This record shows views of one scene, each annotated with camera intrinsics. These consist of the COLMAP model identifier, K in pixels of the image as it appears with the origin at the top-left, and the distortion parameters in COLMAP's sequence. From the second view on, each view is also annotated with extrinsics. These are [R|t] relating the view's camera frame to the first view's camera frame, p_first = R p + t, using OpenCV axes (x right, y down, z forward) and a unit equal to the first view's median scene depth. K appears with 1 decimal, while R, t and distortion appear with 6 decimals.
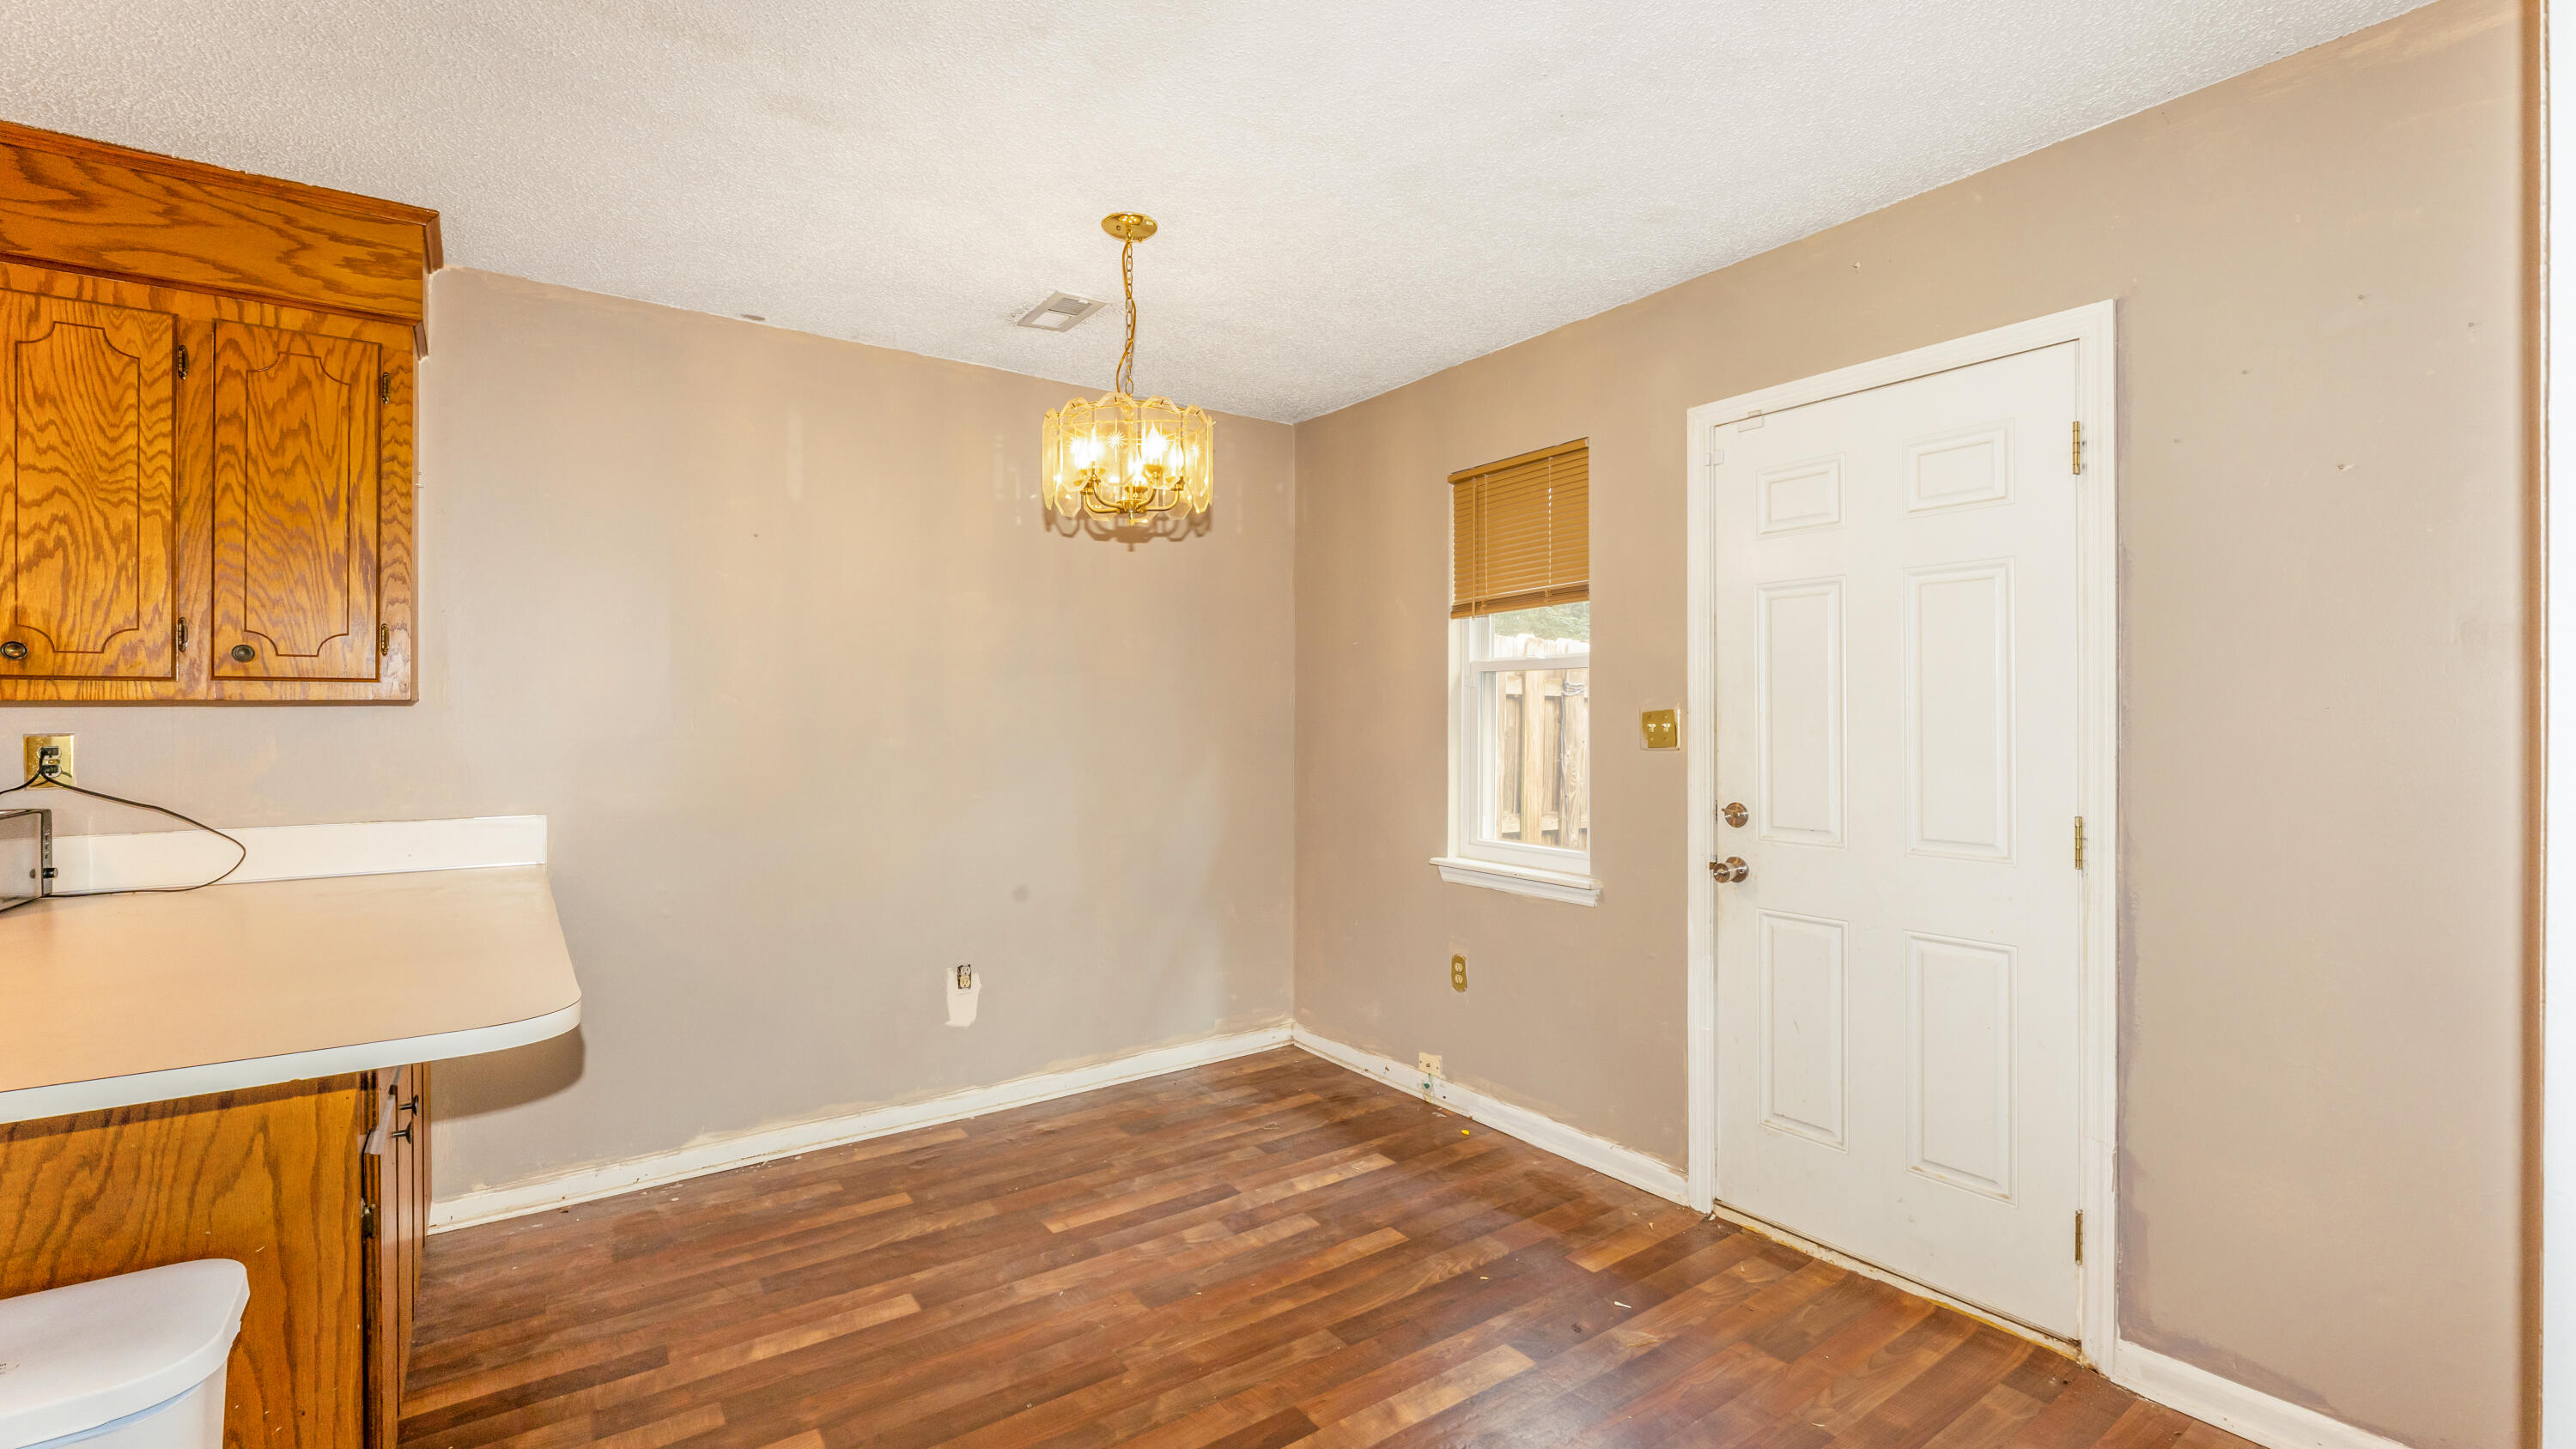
lens RADIAL K [[1088.3, 0, 1282.3], [0, 1088.3, 711.9], [0, 0, 1]] dist [0.001599, 0.000033]
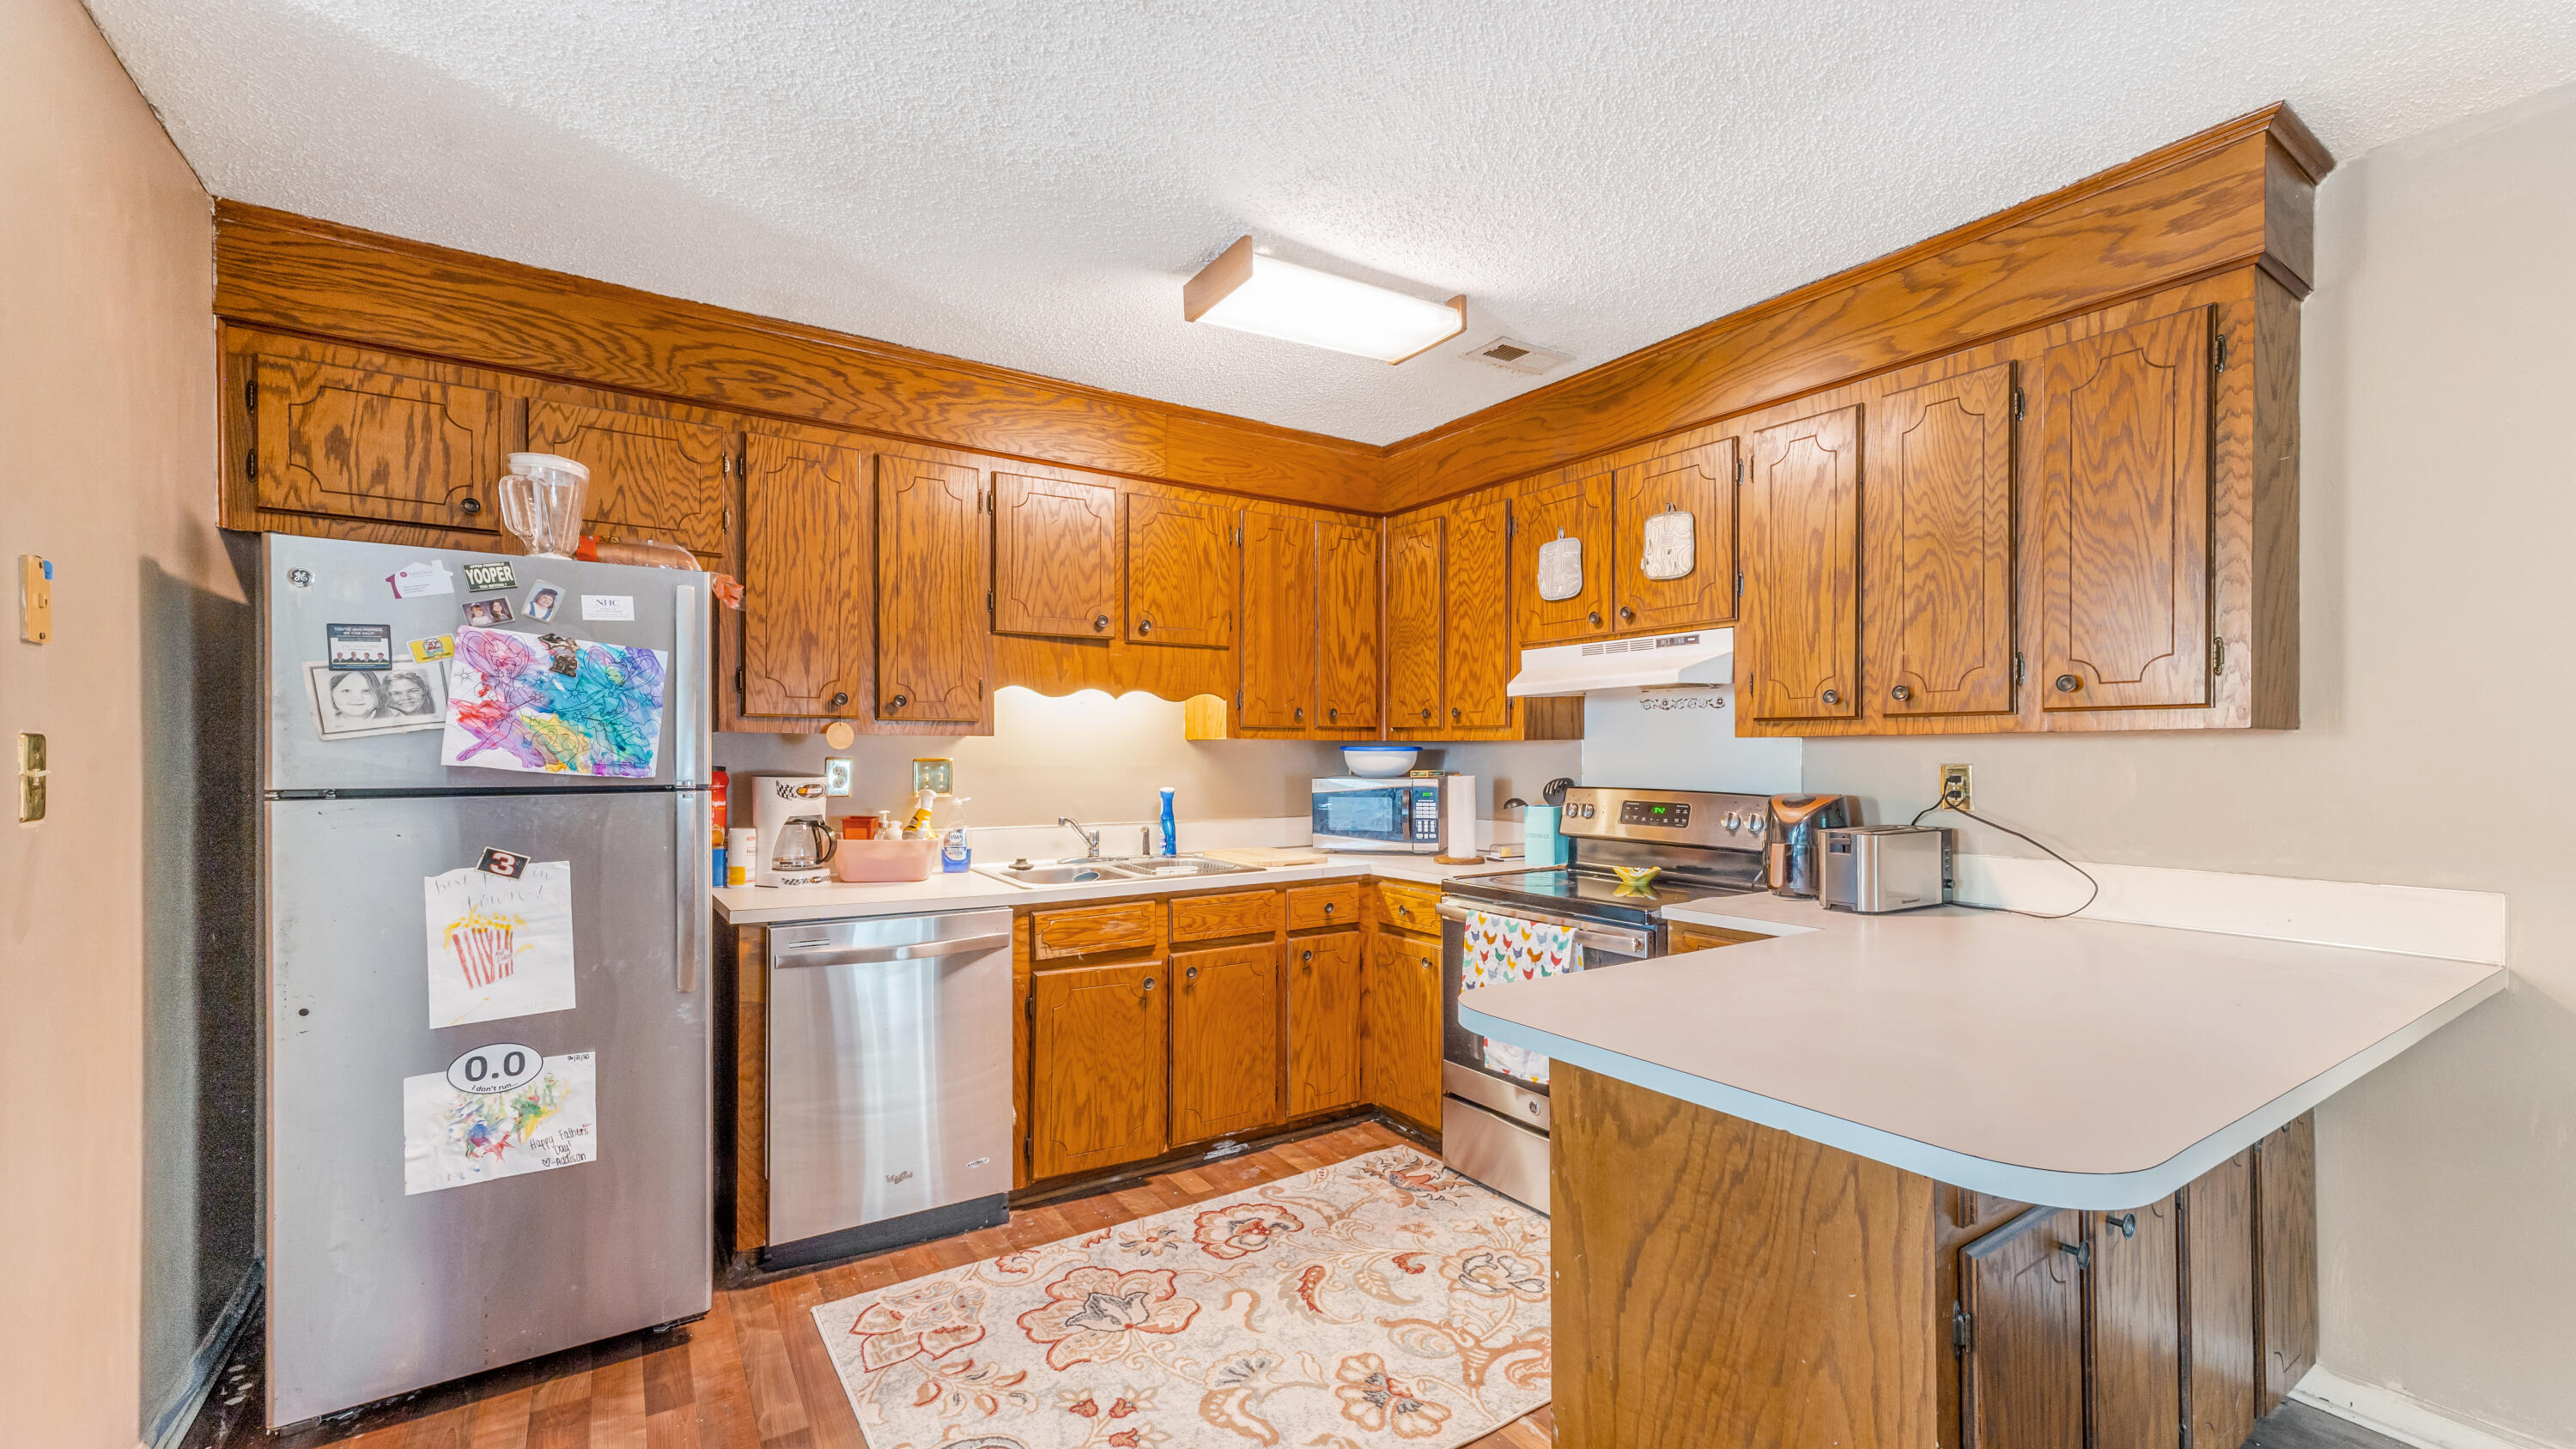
lens RADIAL K [[1053.5, 0, 1282.4], [0, 1053.5, 749.8], [0, 0, 1]] dist [0.010677, 0.000062]
pose [[-0.033354, 0.000186, -0.999444, 0.014454], [0.003812, 0.999993, 0.000059, 0.002741], [0.999436, -0.003807, -0.033355, 0.329490]]
